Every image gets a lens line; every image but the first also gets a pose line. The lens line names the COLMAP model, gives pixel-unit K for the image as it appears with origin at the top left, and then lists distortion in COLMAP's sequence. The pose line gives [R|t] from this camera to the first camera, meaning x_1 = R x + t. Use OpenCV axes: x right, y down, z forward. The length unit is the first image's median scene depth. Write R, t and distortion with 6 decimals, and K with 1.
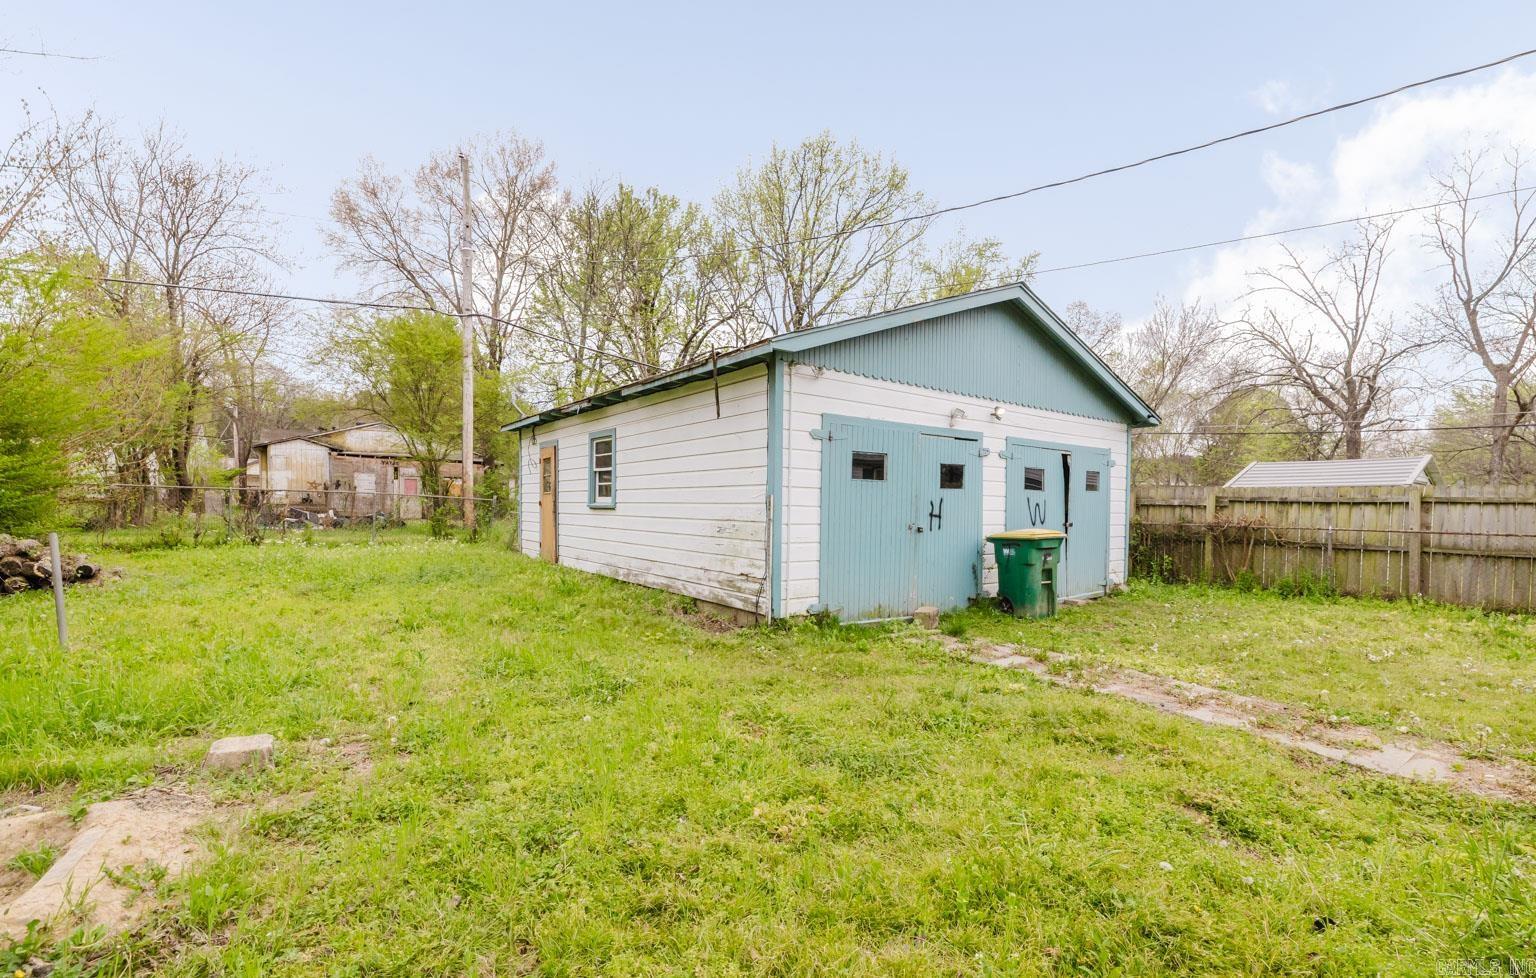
lens RADIAL K [[657.0, 0, 778.8], [0, 657.0, 530.3], [0, 0, 1]] dist [0.003676, -0.000106]
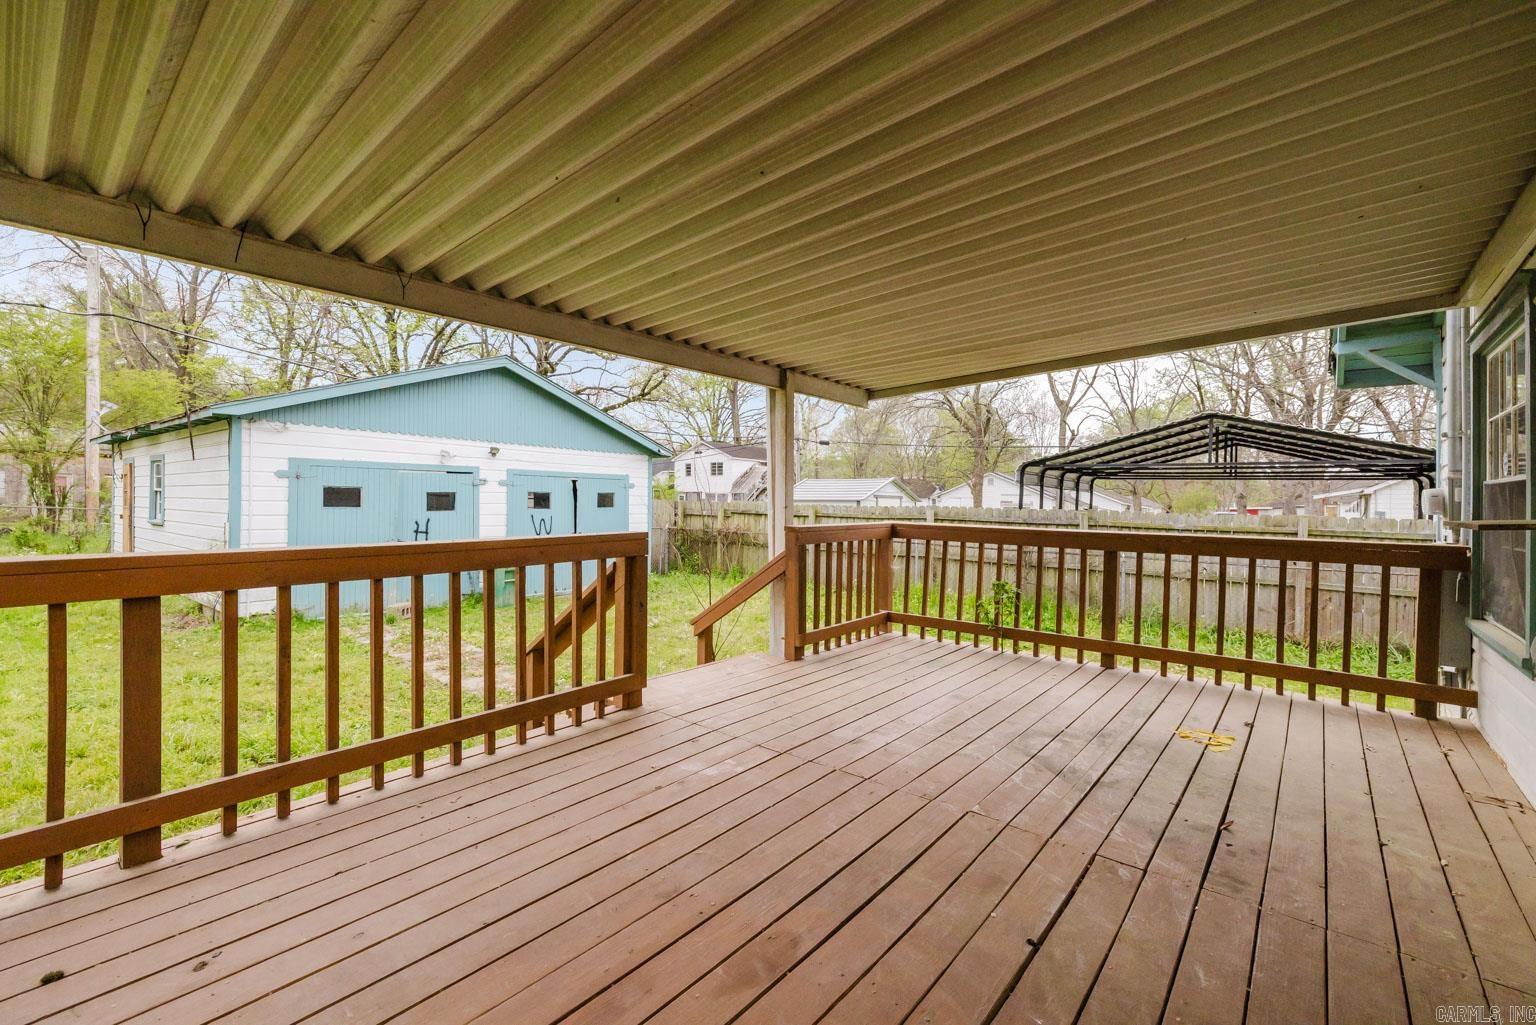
lens RADIAL K [[653.8, 0, 769.0], [0, 653.8, 503.8], [0, 0, 1]] dist [0.001219, 0.000070]
pose [[0.964621, -0.002833, 0.263626, 0.349245], [0.009868, 0.999630, -0.025366, -0.023966], [-0.263456, 0.027070, 0.964291, -0.272545]]
